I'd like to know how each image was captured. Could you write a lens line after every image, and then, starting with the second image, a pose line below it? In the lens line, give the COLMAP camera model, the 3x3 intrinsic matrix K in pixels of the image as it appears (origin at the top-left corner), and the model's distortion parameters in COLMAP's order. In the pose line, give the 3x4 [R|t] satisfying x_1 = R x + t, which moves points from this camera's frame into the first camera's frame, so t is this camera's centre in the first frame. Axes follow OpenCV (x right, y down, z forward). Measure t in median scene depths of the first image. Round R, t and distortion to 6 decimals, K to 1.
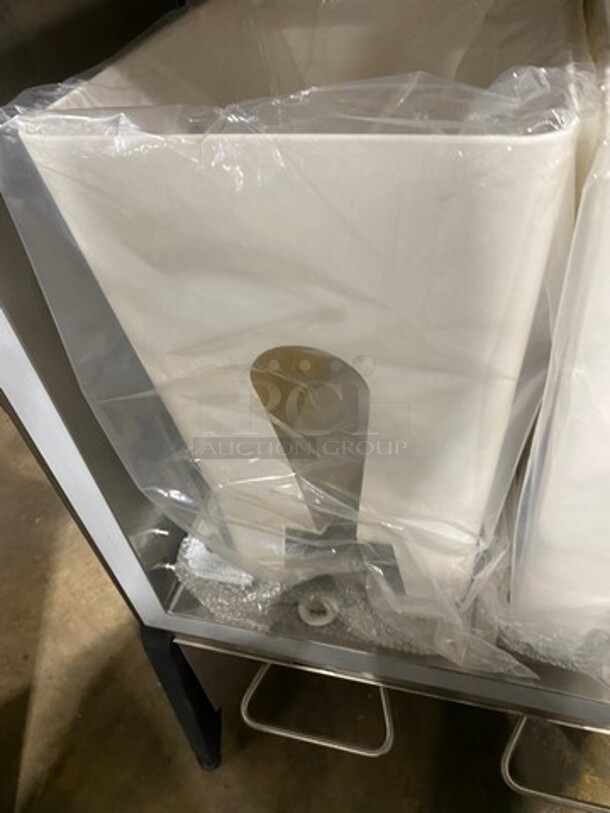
lens RADIAL K [[614.8, 0, 308.3], [0, 614.8, 405.9], [0, 0, 1]] dist [0.011097, -0.004803]
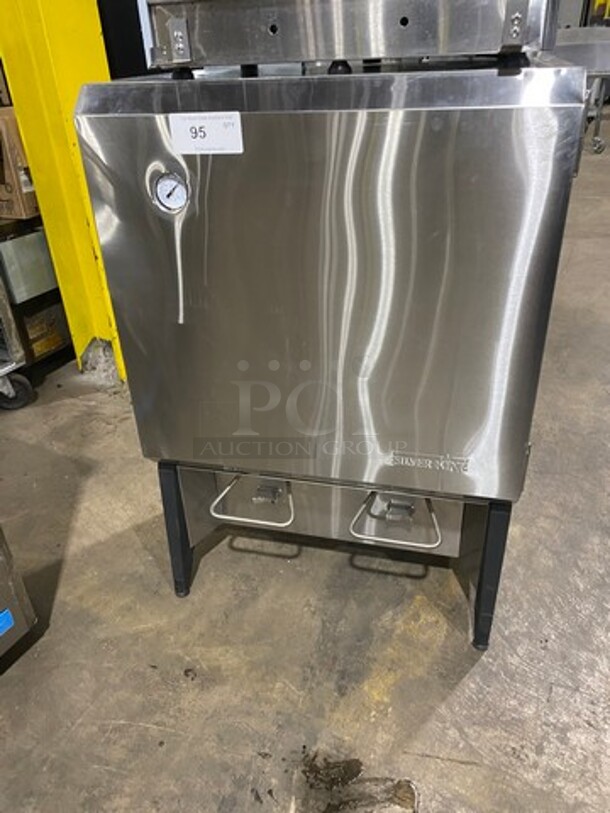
lens RADIAL K [[614.8, 0, 309.2], [0, 614.8, 408.1], [0, 0, 1]] dist [0.011097, -0.004803]
pose [[0.997005, 0.059100, 0.049875, 0.047277], [-0.046417, 0.973181, -0.225309, 0.388781], [-0.061853, 0.222320, 0.973010, -0.544060]]
